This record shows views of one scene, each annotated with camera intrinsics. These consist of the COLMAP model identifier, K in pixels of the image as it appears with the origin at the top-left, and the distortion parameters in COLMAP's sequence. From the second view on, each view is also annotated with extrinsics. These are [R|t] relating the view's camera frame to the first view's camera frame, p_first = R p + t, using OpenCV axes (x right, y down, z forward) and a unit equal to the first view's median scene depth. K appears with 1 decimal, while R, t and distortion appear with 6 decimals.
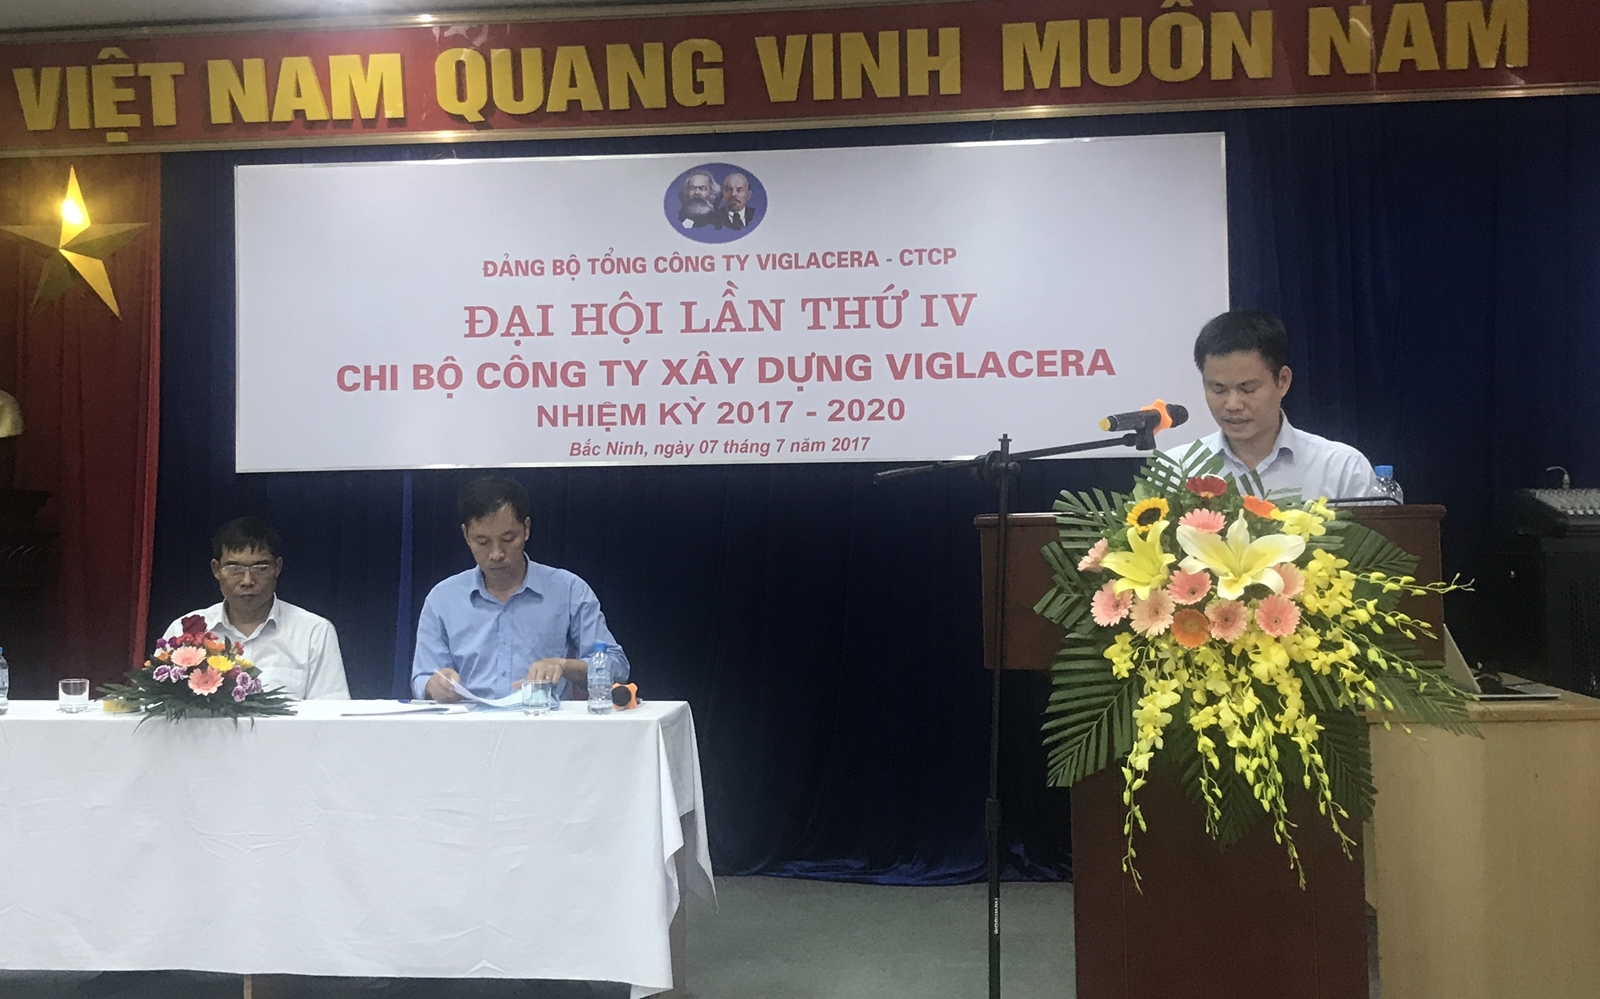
lens RADIAL K [[1996.0, 0, 764.4], [0, 1996.0, 440.9], [0, 0, 1]] dist [0.220169, -0.881984]
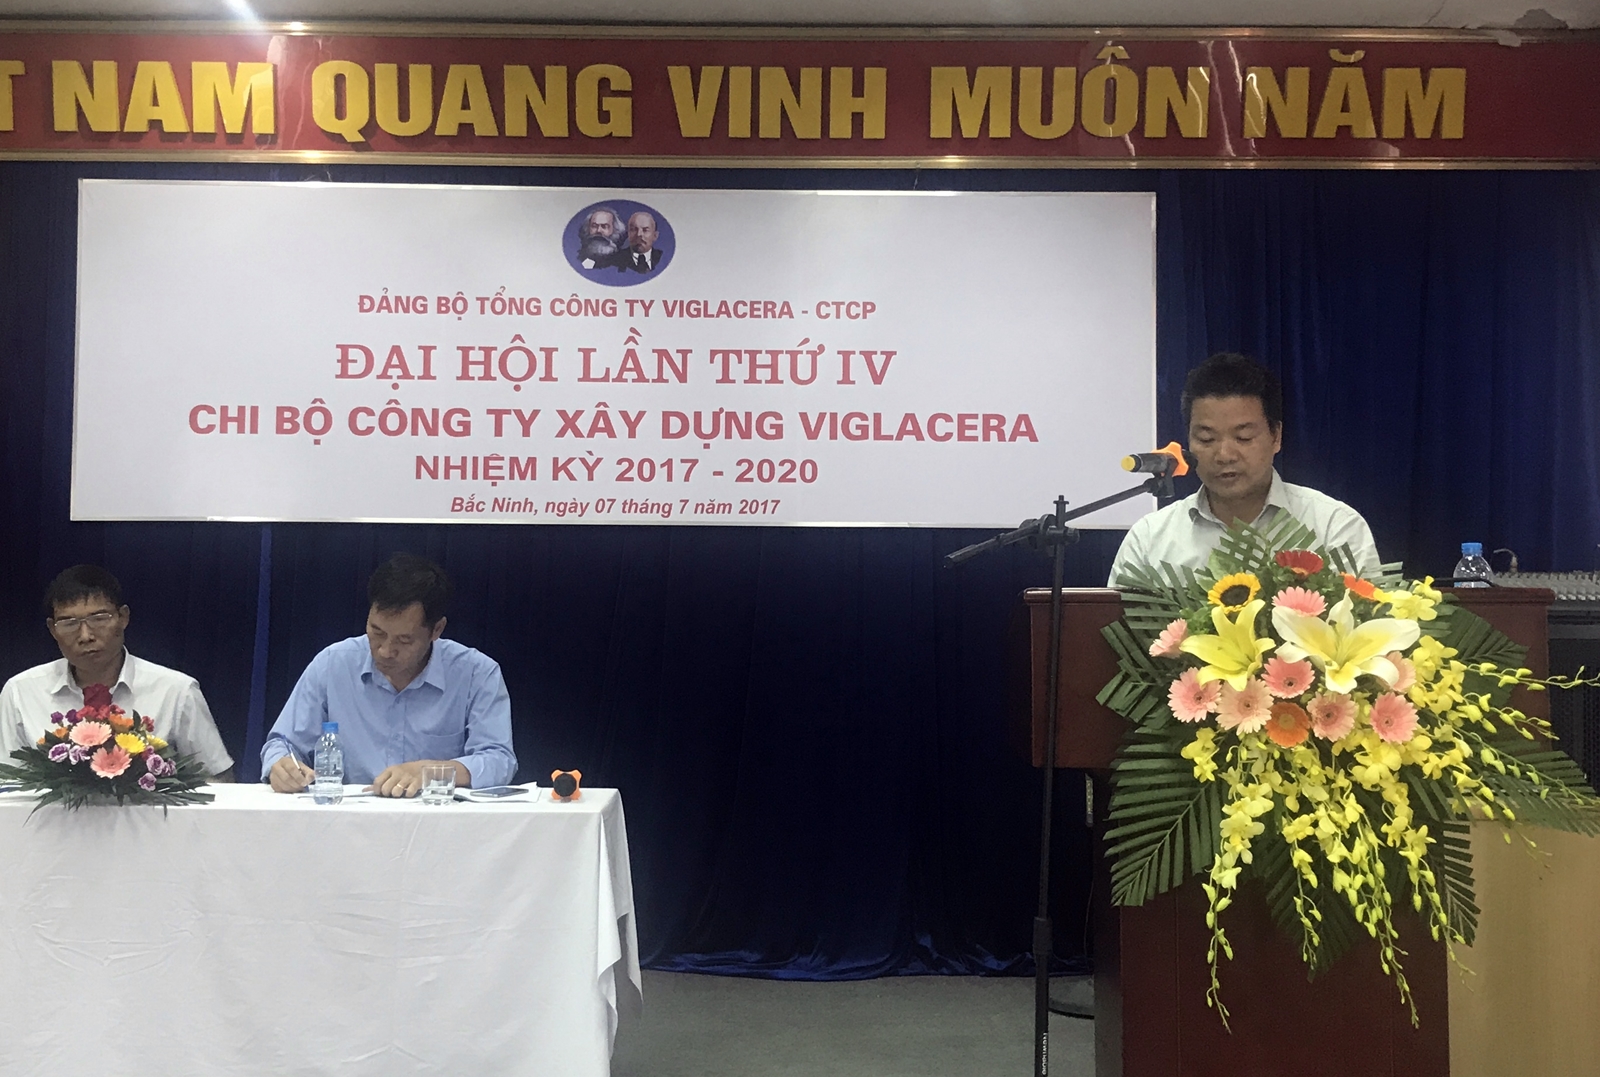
lens RADIAL K [[1943.3, 0, 800.6], [0, 1943.3, 503.2], [0, 0, 1]] dist [0.203730, -0.786948]
pose [[0.991480, 0.026838, 0.127461, -0.053612], [-0.026452, 0.999639, -0.004720, 0.003634], [-0.127542, 0.001308, 0.991832, 0.094590]]
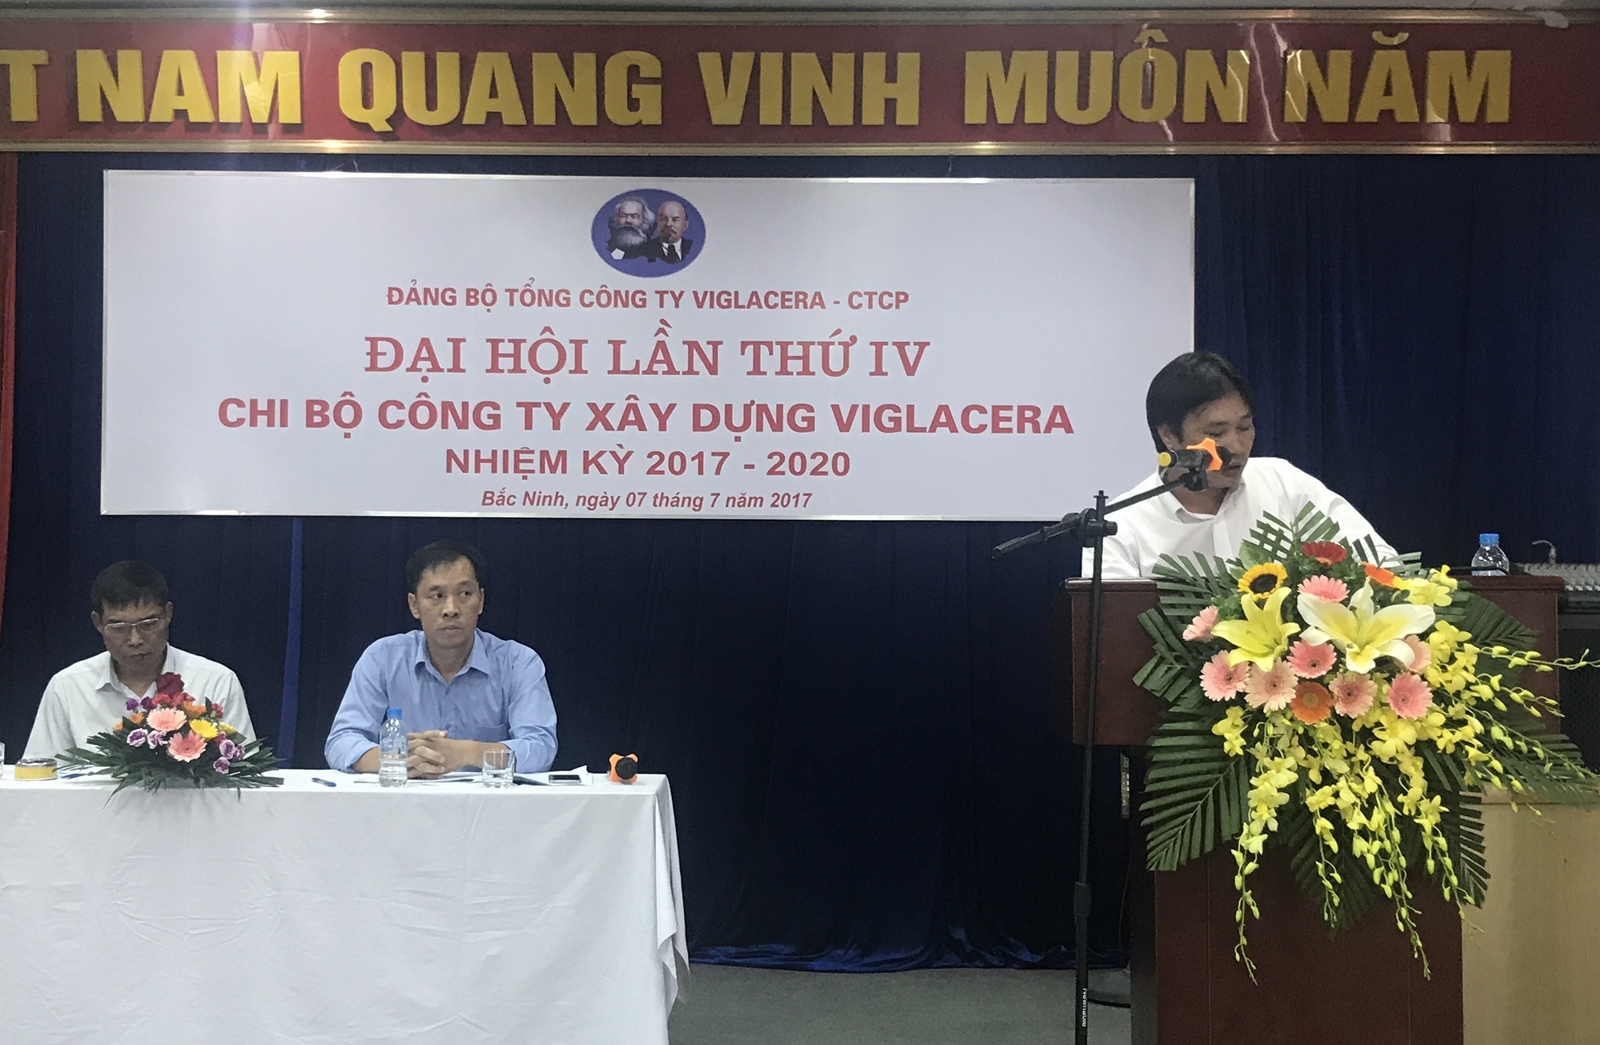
lens RADIAL K [[2126.8, 0, 777.0], [0, 2126.8, 556.8], [0, 0, 1]] dist [0.227418, -0.944451]
pose [[0.993160, 0.021265, 0.114812, -0.076027], [-0.024328, 0.999383, 0.025339, 0.002948], [-0.114203, -0.027959, 0.993064, 0.019155]]
